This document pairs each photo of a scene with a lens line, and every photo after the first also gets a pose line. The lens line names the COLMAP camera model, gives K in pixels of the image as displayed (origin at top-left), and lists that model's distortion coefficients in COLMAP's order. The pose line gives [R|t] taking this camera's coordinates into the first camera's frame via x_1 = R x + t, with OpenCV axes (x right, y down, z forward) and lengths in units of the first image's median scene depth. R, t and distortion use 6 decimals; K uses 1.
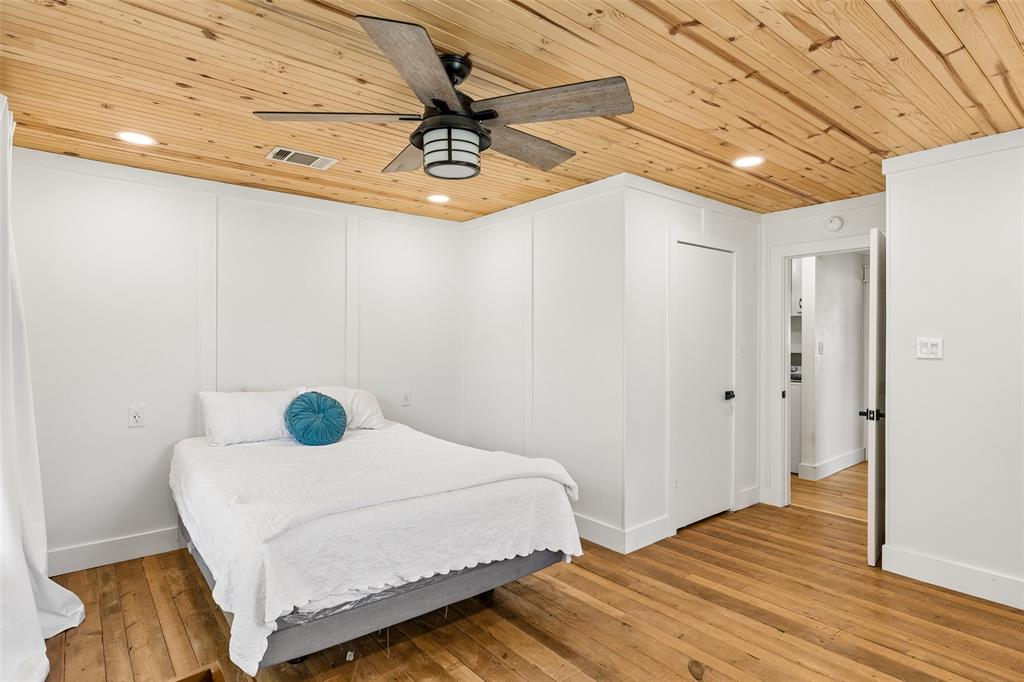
lens RADIAL K [[539.8, 0, 512.0], [0, 539.8, 341.0], [0, 0, 1]] dist [0.000210, 0.000230]
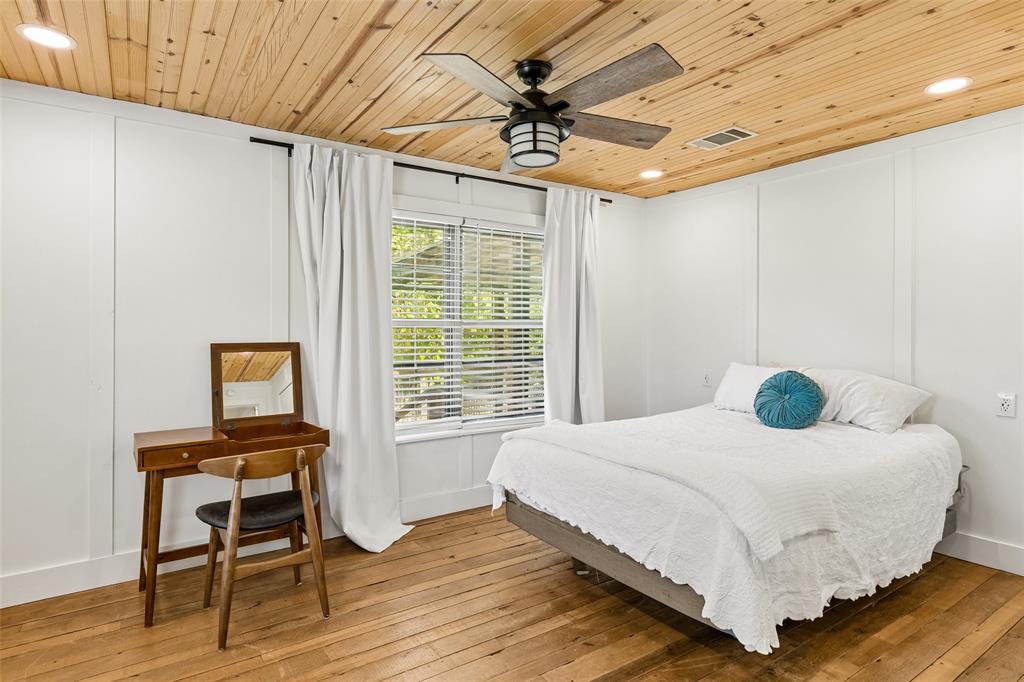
lens RADIAL K [[556.7, 0, 512.5], [0, 556.7, 319.9], [0, 0, 1]] dist [0.000939, 0.000234]
pose [[-0.084041, -0.020339, -0.996255, 0.908512], [-0.000362, 0.999792, -0.020381, 0.039956], [0.996462, -0.001352, -0.084031, 0.892746]]
